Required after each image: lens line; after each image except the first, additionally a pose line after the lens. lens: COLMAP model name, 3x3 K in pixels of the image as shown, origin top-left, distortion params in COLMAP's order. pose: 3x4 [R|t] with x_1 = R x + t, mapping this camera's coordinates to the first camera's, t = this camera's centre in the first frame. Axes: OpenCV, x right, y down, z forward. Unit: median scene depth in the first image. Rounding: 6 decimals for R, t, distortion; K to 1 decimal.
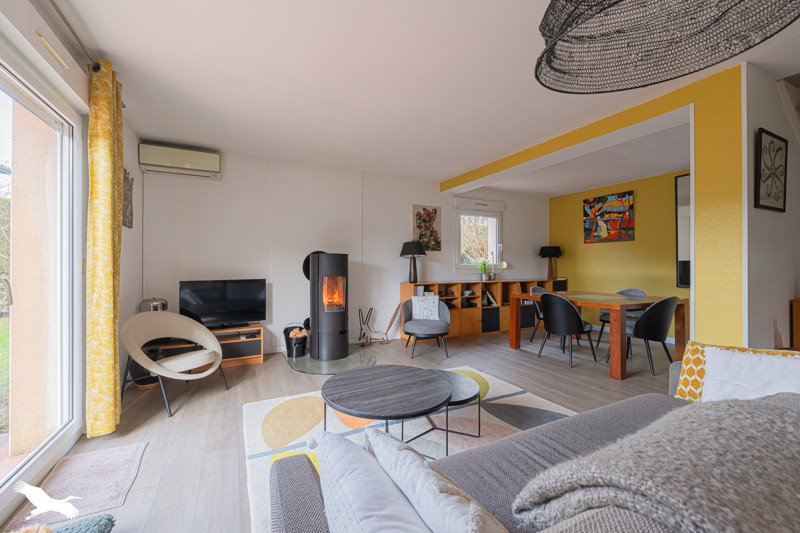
lens RADIAL K [[316.2, 0, 396.0], [0, 316.2, 267.2], [0, 0, 1]] dist [0.000540, -0.000003]
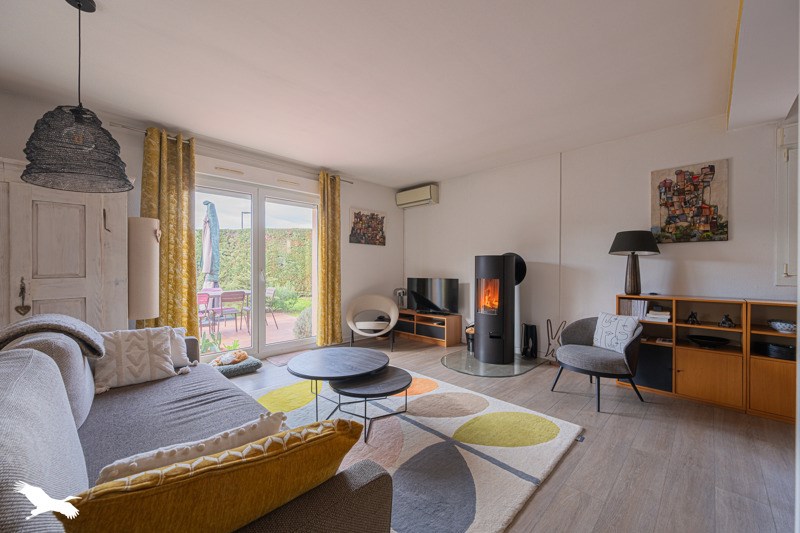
lens RADIAL K [[316.2, 0, 396.0], [0, 316.2, 267.2], [0, 0, 1]] dist [0.000540, -0.000003]
pose [[0.317959, -0.000807, -0.948104, 0.532641], [-0.007851, 0.999963, -0.003484, -0.000073], [0.948072, 0.008551, 0.317941, 0.339396]]
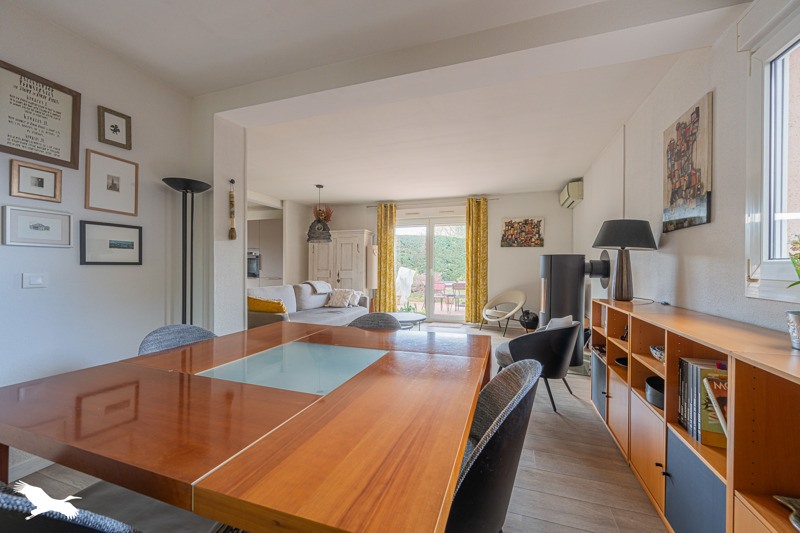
lens RADIAL K [[316.2, 0, 396.0], [0, 316.2, 267.2], [0, 0, 1]] dist [0.000540, -0.000003]
pose [[-0.713415, -0.004688, -0.700726, 0.704624], [-0.009361, 0.999952, 0.002840, -0.000637], [0.700680, 0.008585, -0.713424, 1.142910]]
